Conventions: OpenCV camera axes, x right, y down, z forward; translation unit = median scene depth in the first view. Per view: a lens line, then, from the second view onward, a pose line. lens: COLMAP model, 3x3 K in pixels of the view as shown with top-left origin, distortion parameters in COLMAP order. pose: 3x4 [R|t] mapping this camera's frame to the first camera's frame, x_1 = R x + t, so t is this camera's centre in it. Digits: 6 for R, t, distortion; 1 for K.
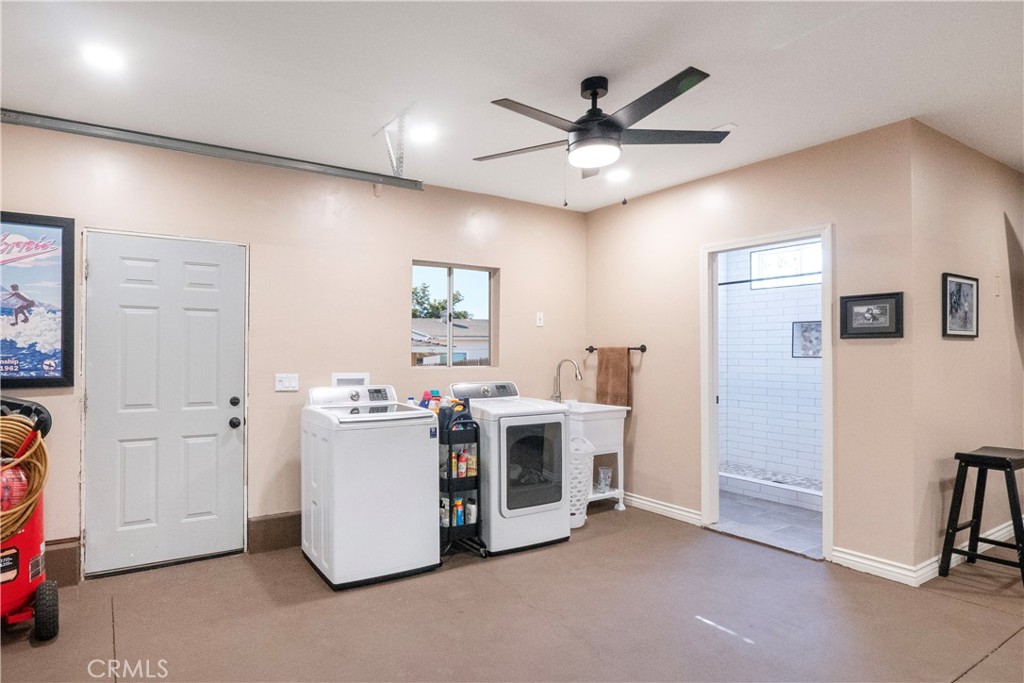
lens RADIAL K [[431.5, 0, 492.6], [0, 431.5, 354.4], [0, 0, 1]] dist [-0.004524, -0.000090]
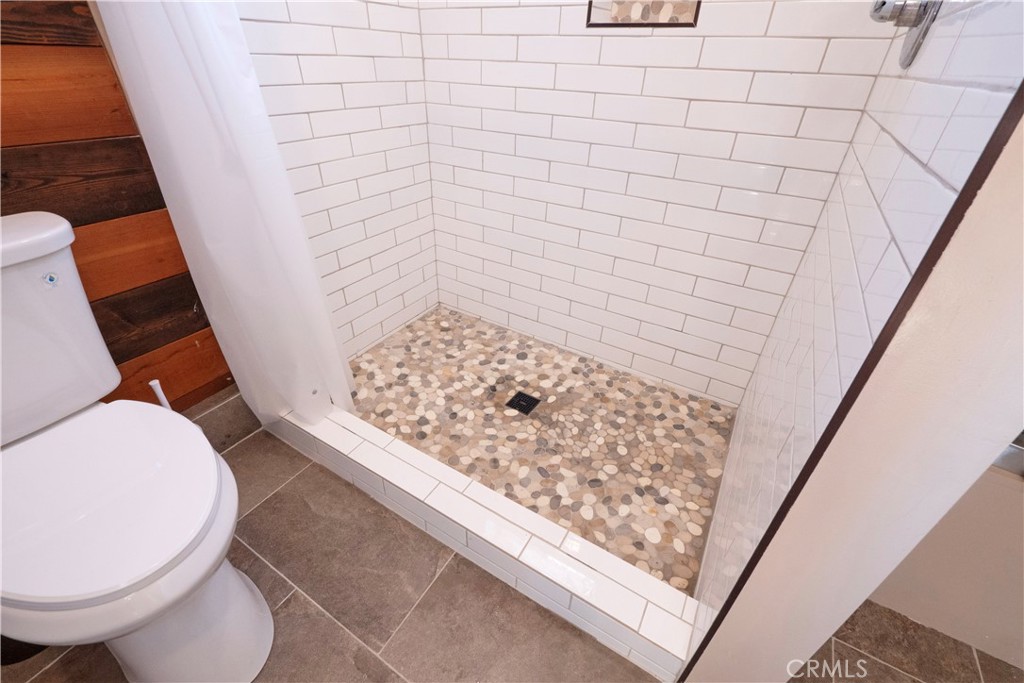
lens RADIAL K [[431.5, 0, 500.4], [0, 431.5, 336.3], [0, 0, 1]] dist [-0.004524, -0.000090]
pose [[0.877880, -0.255312, 0.405145, 0.466855], [-0.013579, 0.832414, 0.553988, 0.022269], [-0.478688, -0.491837, 0.727293, 0.706399]]
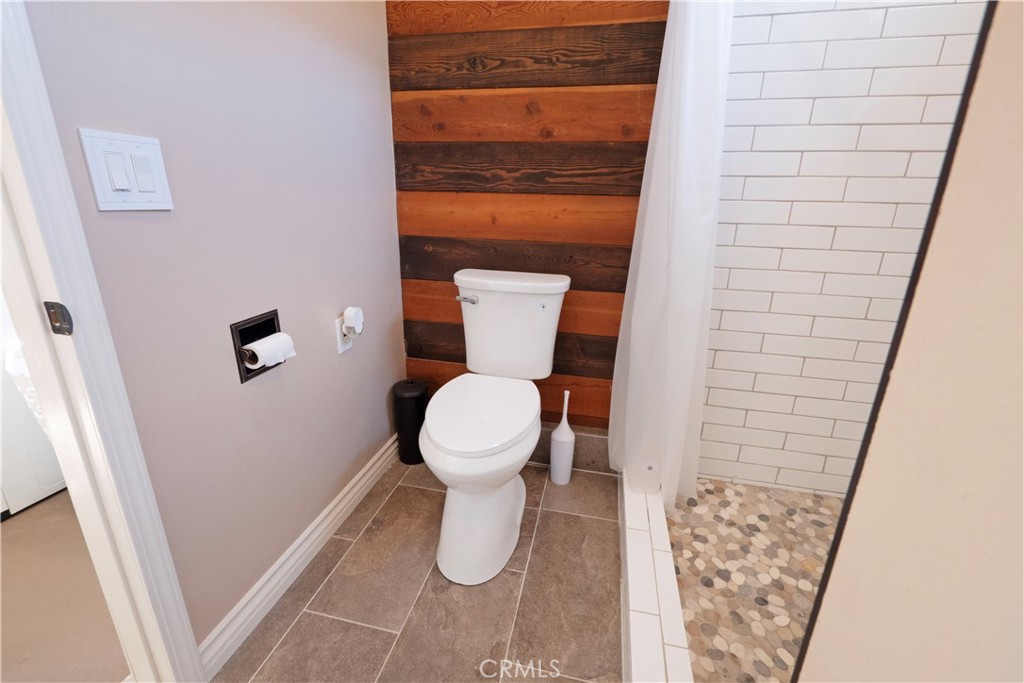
lens RADIAL K [[431.5, 0, 516.5], [0, 431.5, 335.3], [0, 0, 1]] dist [-0.004524, -0.000090]
pose [[0.741619, 0.199102, -0.640593, 0.588623], [-0.003151, 0.955962, 0.293475, 0.028931], [0.670813, -0.215628, 0.709587, 0.684690]]
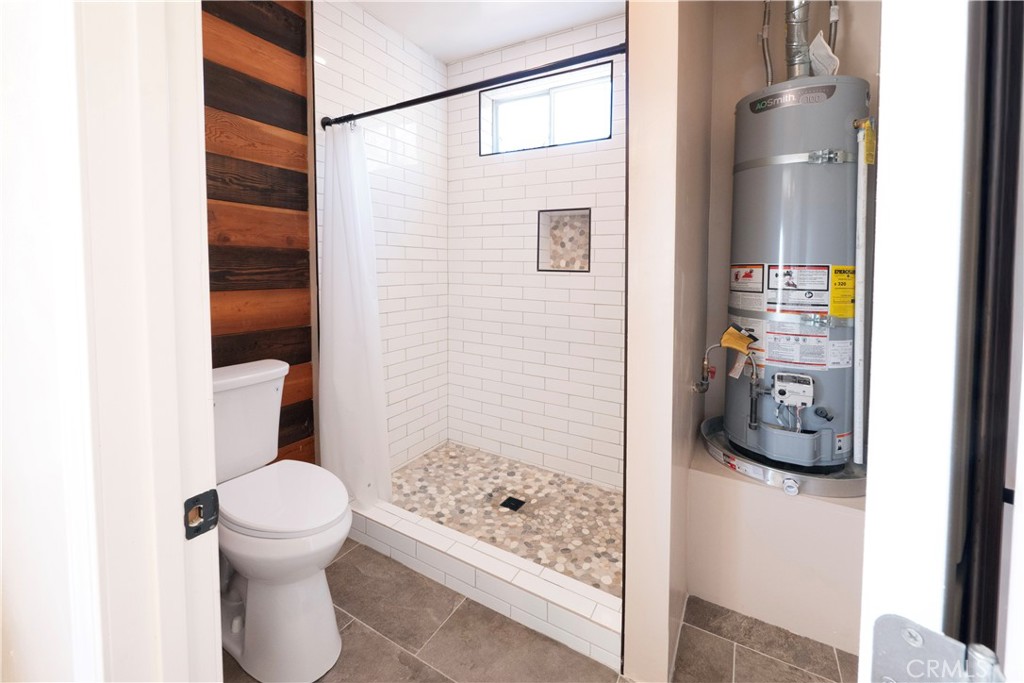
lens RADIAL K [[431.5, 0, 496.3], [0, 431.5, 269.6], [0, 0, 1]] dist [-0.004524, -0.000090]
pose [[0.868745, -0.009864, 0.495161, 0.354963], [-0.003701, 0.999644, 0.026407, -0.010970], [-0.495245, -0.024773, 0.868400, 0.515483]]
